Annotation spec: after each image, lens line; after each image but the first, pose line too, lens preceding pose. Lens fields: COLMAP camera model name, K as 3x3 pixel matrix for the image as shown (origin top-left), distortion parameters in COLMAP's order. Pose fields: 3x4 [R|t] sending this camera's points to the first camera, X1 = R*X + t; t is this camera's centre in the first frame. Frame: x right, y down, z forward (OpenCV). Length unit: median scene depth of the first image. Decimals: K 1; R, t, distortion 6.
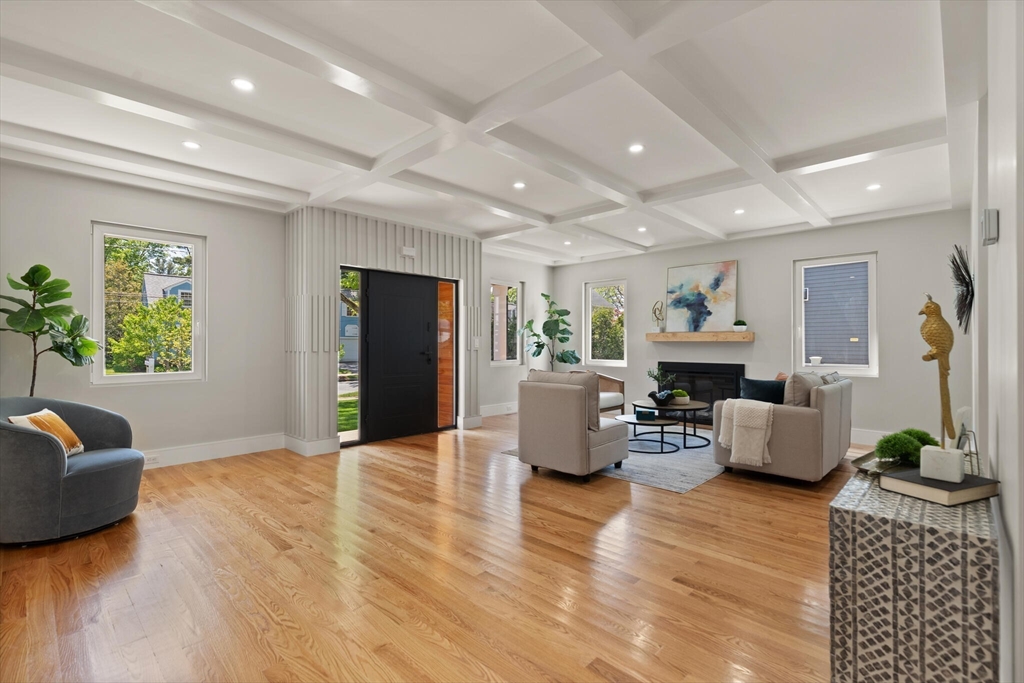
lens RADIAL K [[480.6, 0, 500.0], [0, 480.6, 340.0], [0, 0, 1]] dist [0.011862, -0.001075]
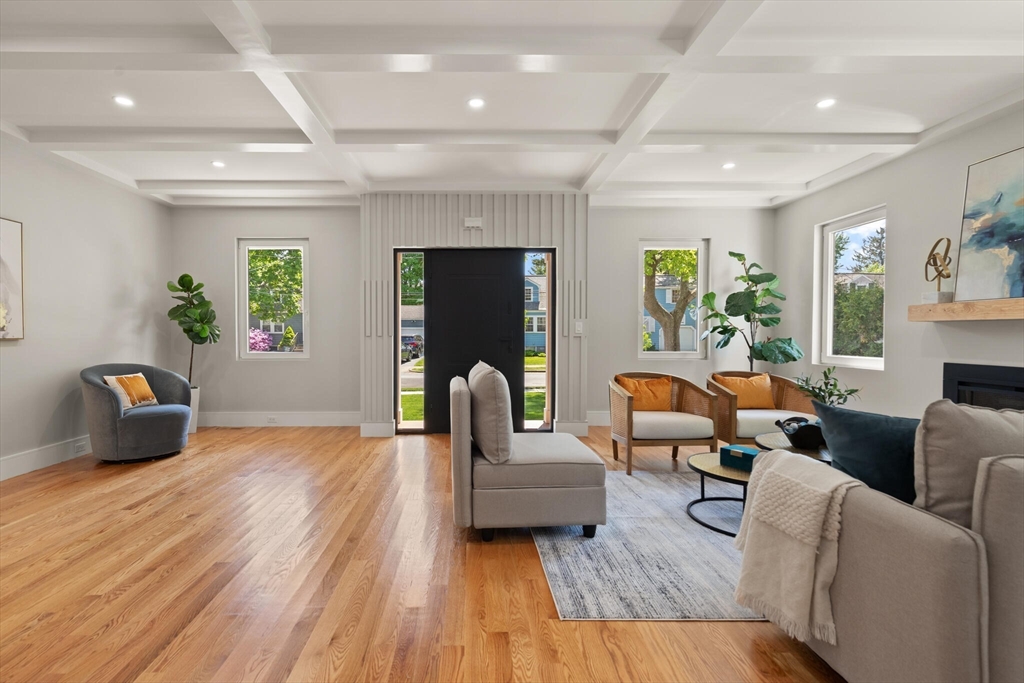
lens RADIAL K [[480.6, 0, 461.9], [0, 480.6, 342.3], [0, 0, 1]] dist [0.011862, -0.001075]
pose [[0.695652, 0.013820, -0.718246, 0.429673], [0.004872, 0.999701, 0.023955, 0.012627], [0.718362, -0.020164, 0.695377, 0.379326]]
